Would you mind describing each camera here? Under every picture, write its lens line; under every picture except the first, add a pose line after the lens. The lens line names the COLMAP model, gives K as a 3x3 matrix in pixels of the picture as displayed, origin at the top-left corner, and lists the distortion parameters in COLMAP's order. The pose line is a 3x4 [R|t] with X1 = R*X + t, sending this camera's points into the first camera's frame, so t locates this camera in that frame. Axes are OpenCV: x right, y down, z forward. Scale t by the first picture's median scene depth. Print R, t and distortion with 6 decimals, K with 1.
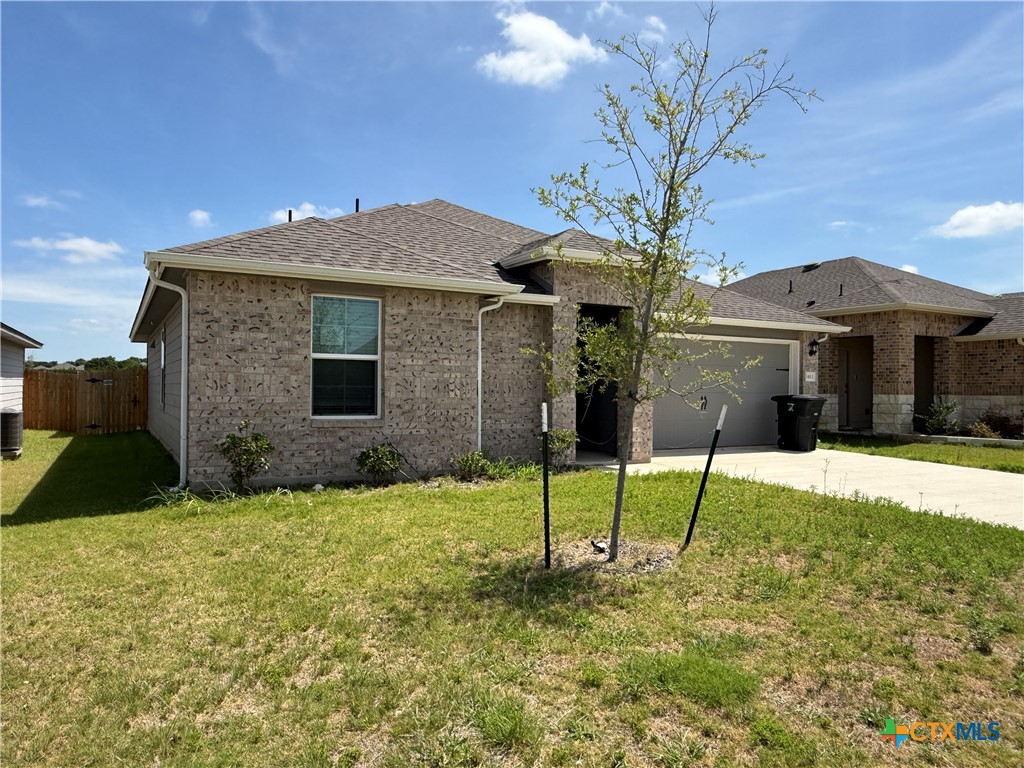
lens RADIAL K [[709.1, 0, 512.0], [0, 709.1, 384.0], [0, 0, 1]] dist [0.001939, 0.000815]
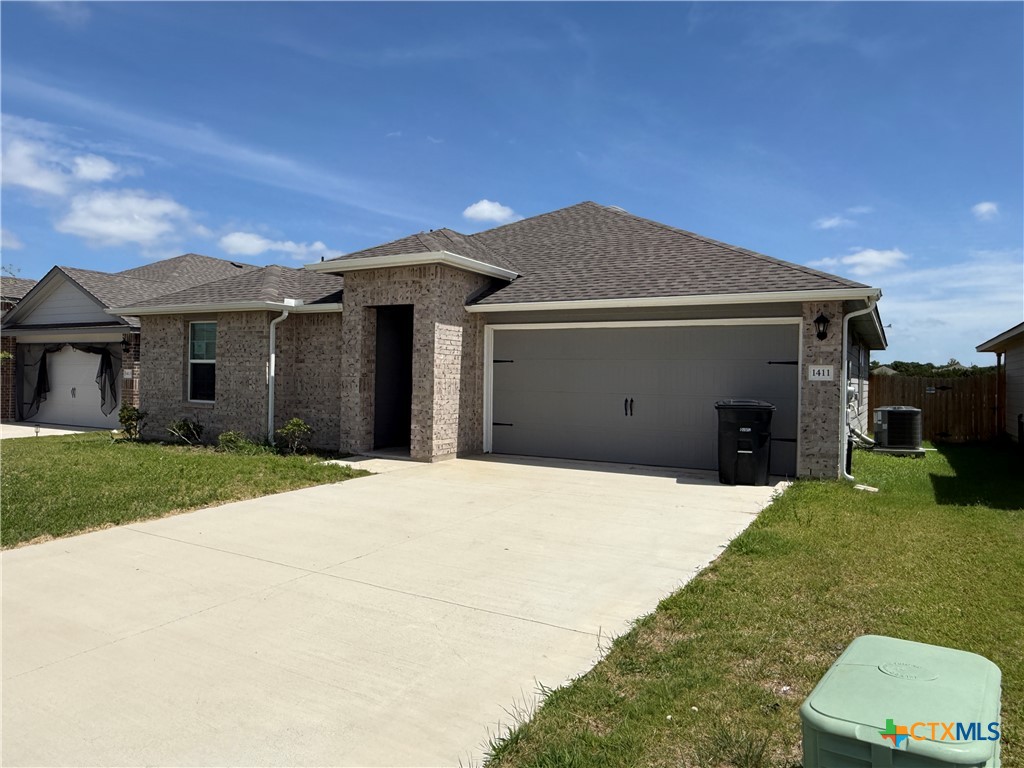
lens RADIAL K [[709.1, 0, 512.0], [0, 709.1, 384.0], [0, 0, 1]] dist [0.001939, 0.000815]
pose [[0.531201, 0.003561, -0.847238, 1.340362], [-0.010516, 0.999942, -0.002391, 0.006159], [0.847181, 0.010179, 0.531207, 0.722794]]
